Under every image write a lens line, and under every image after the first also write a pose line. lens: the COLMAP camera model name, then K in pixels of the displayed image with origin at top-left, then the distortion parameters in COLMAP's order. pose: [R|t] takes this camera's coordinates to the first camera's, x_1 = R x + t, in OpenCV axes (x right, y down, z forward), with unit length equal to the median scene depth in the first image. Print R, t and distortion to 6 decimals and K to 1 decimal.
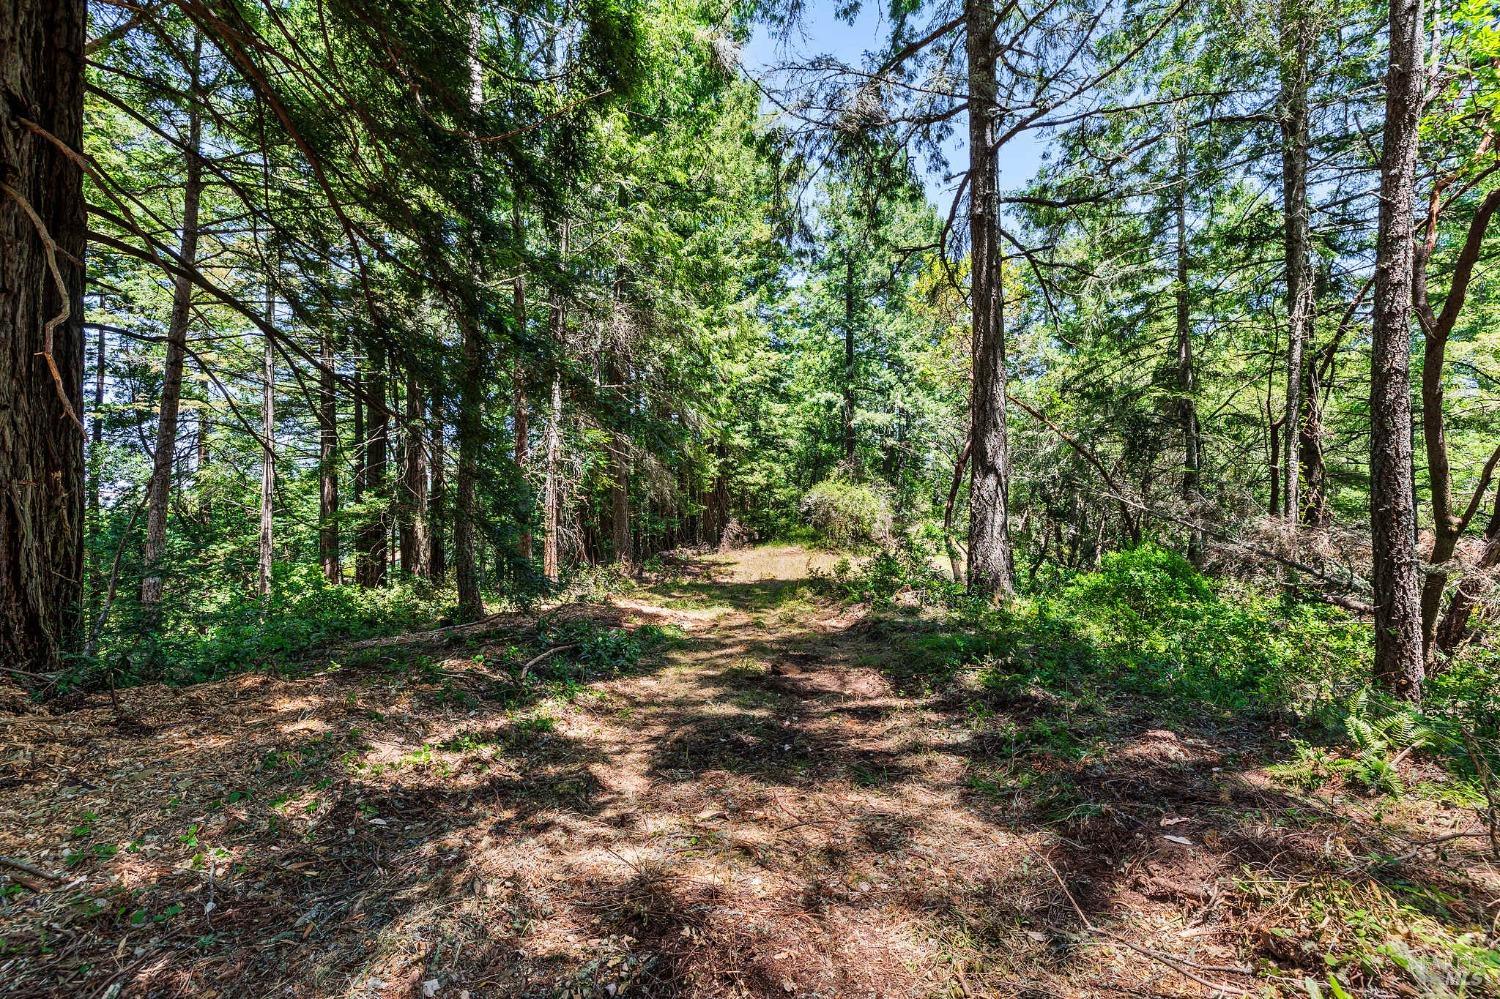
lens RADIAL K [[640.9, 0, 748.9], [0, 640.9, 477.6], [0, 0, 1]] dist [-0.002804, 0.000843]
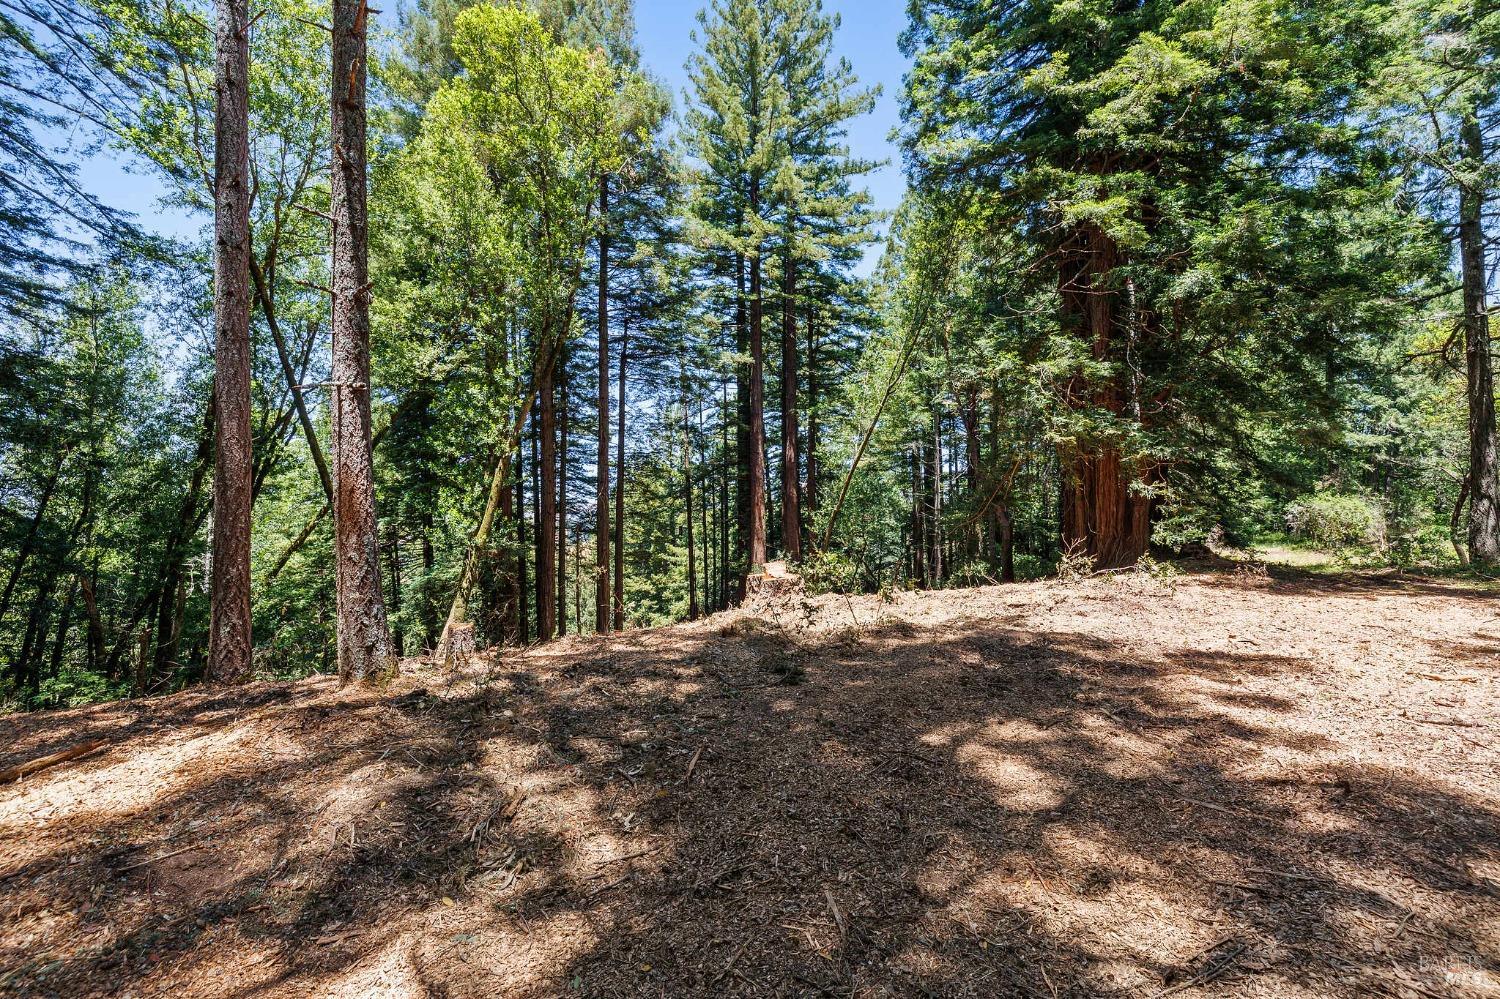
lens RADIAL K [[640.9, 0, 748.9], [0, 640.9, 477.6], [0, 0, 1]] dist [-0.002804, 0.000843]
pose [[0.859936, -0.028301, -0.509617, -0.170674], [0.022751, 0.999595, -0.017121, -0.027091], [0.509895, 0.003128, 0.860231, -0.559040]]
